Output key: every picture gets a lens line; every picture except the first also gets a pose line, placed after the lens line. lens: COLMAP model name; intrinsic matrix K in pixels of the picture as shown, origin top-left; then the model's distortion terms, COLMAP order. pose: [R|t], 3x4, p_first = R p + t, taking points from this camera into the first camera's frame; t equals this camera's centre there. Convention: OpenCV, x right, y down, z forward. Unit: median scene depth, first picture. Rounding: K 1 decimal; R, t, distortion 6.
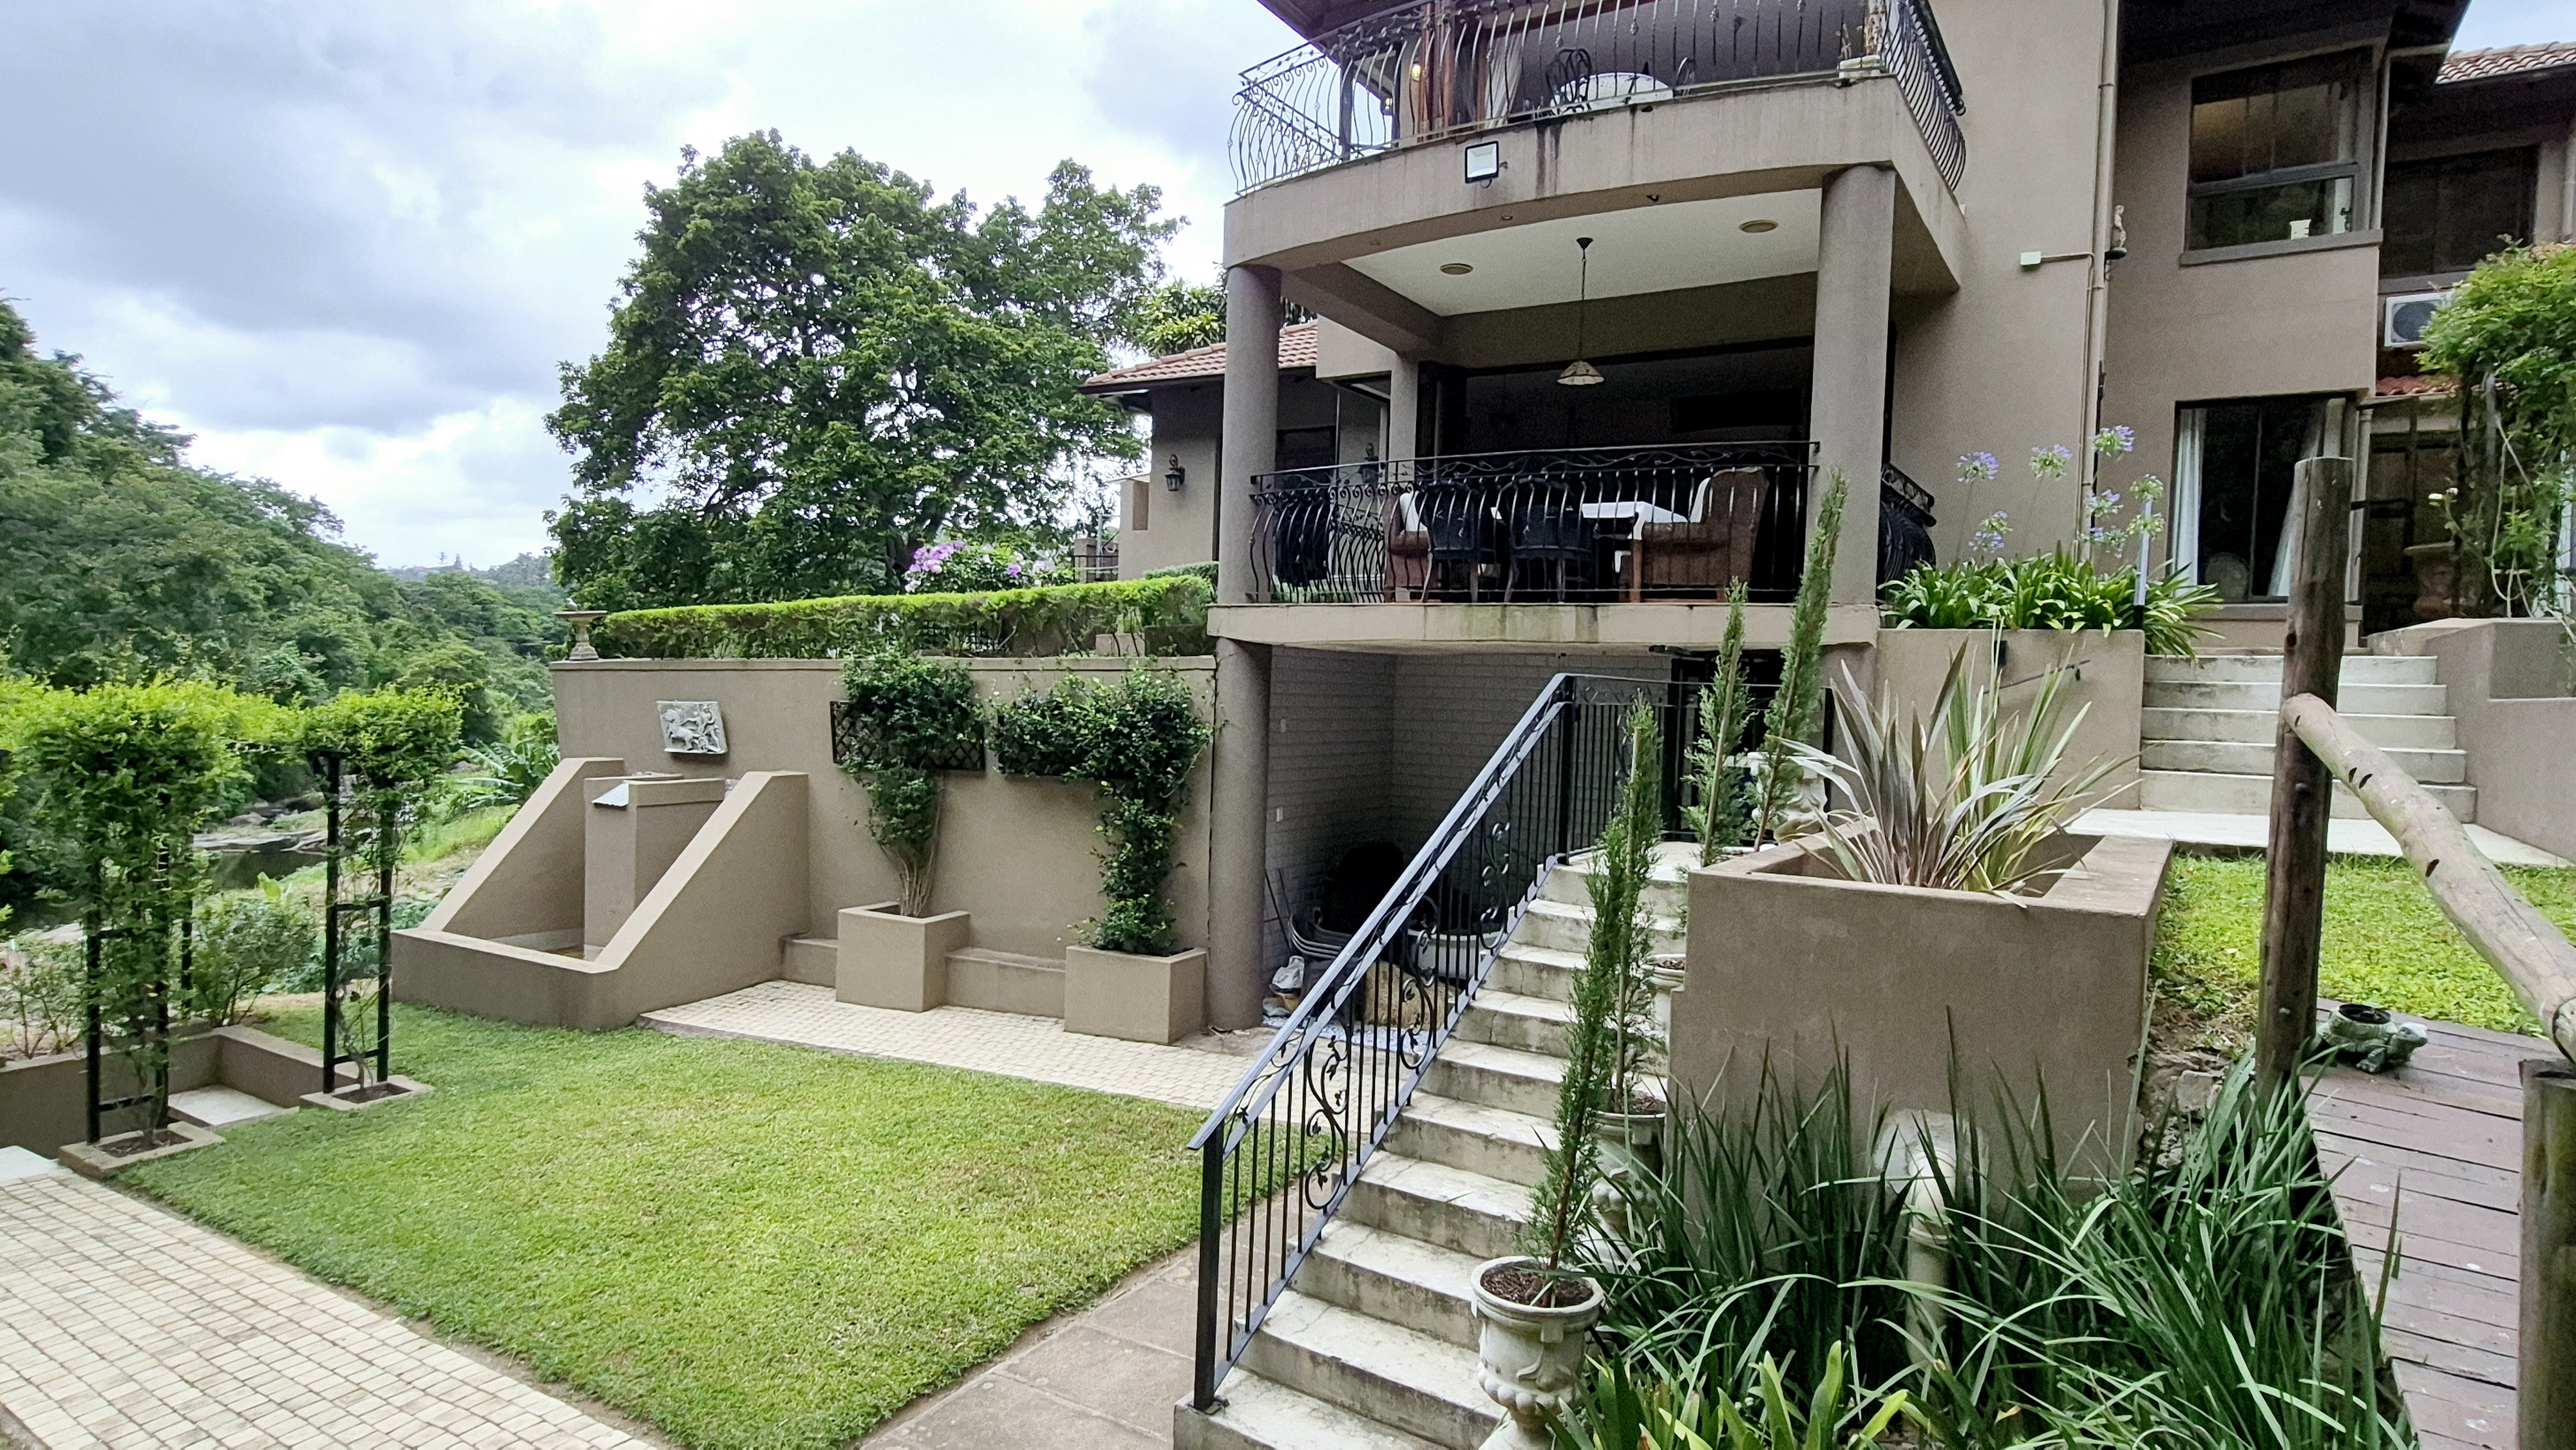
lens RADIAL K [[1394.0, 0, 1293.1], [0, 1394.0, 728.8], [0, 0, 1]] dist [0.003465, -0.002472]
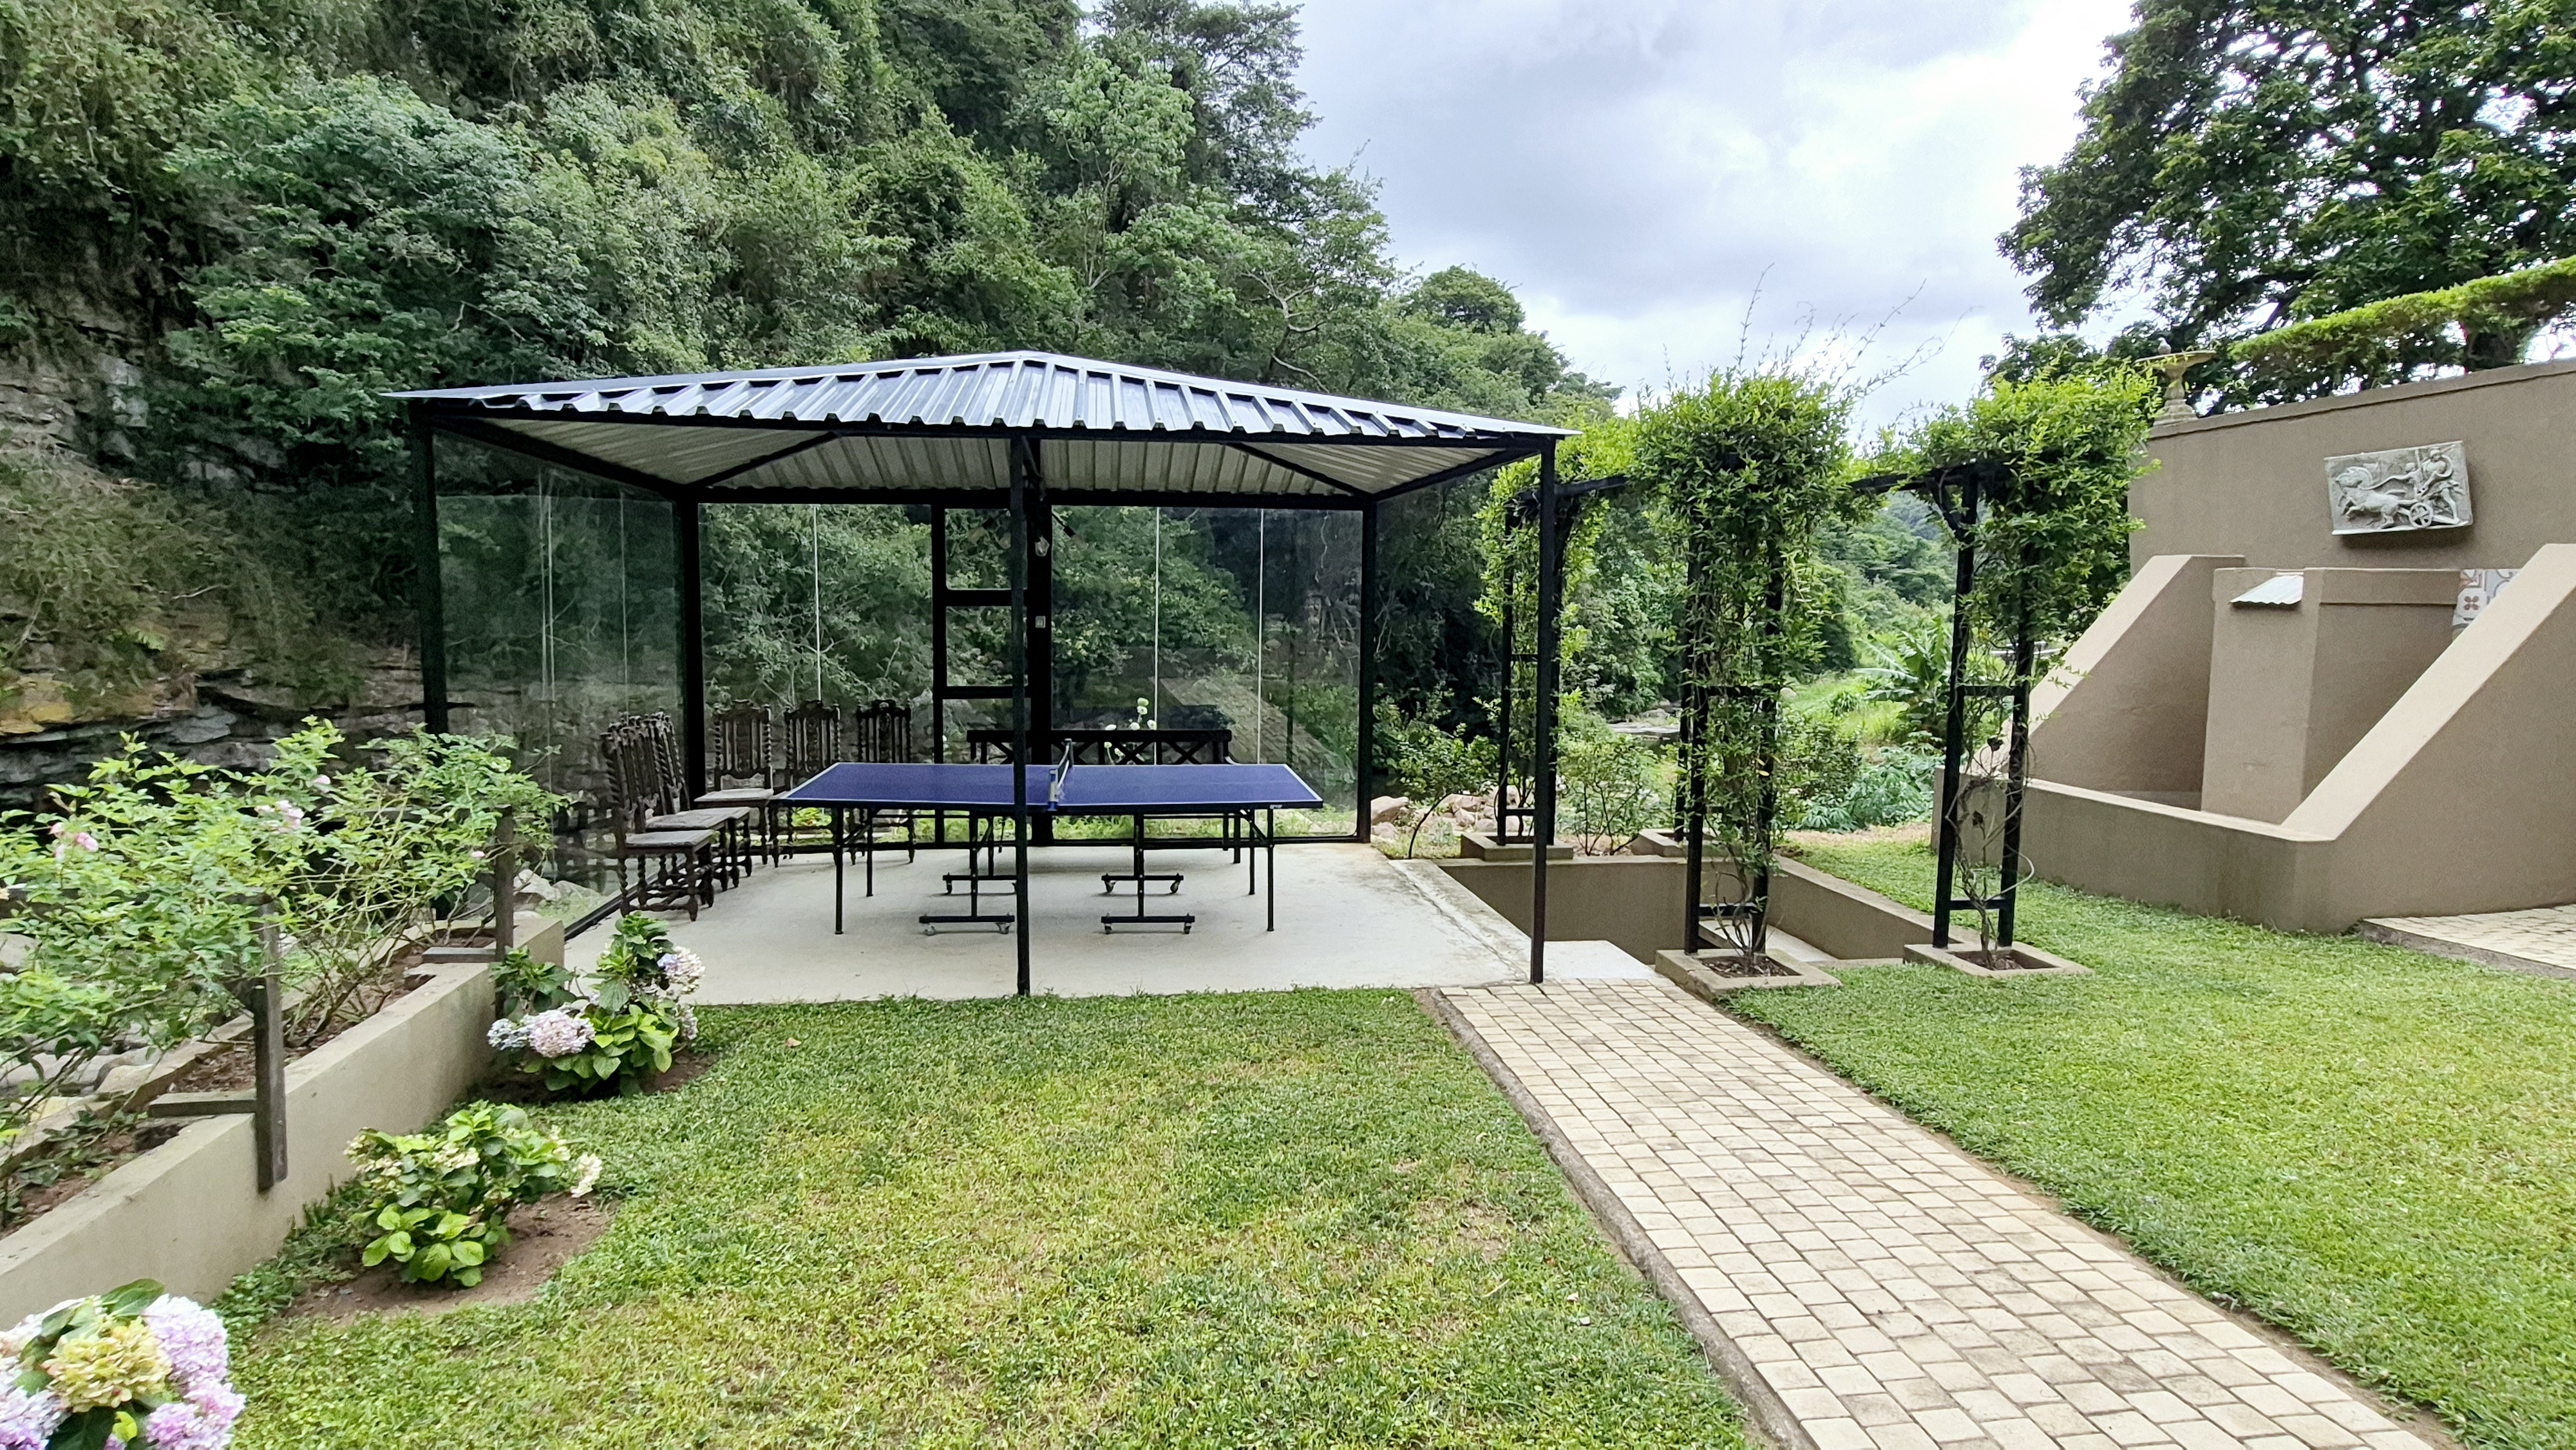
lens RADIAL K [[1394.0, 0, 1293.6], [0, 1394.0, 730.7], [0, 0, 1]] dist [0.003465, -0.002472]
pose [[0.636553, 0.059109, -0.768965, -0.264649], [-0.023897, 0.998092, 0.056940, 0.086357], [0.770863, -0.017869, 0.636750, 0.215312]]
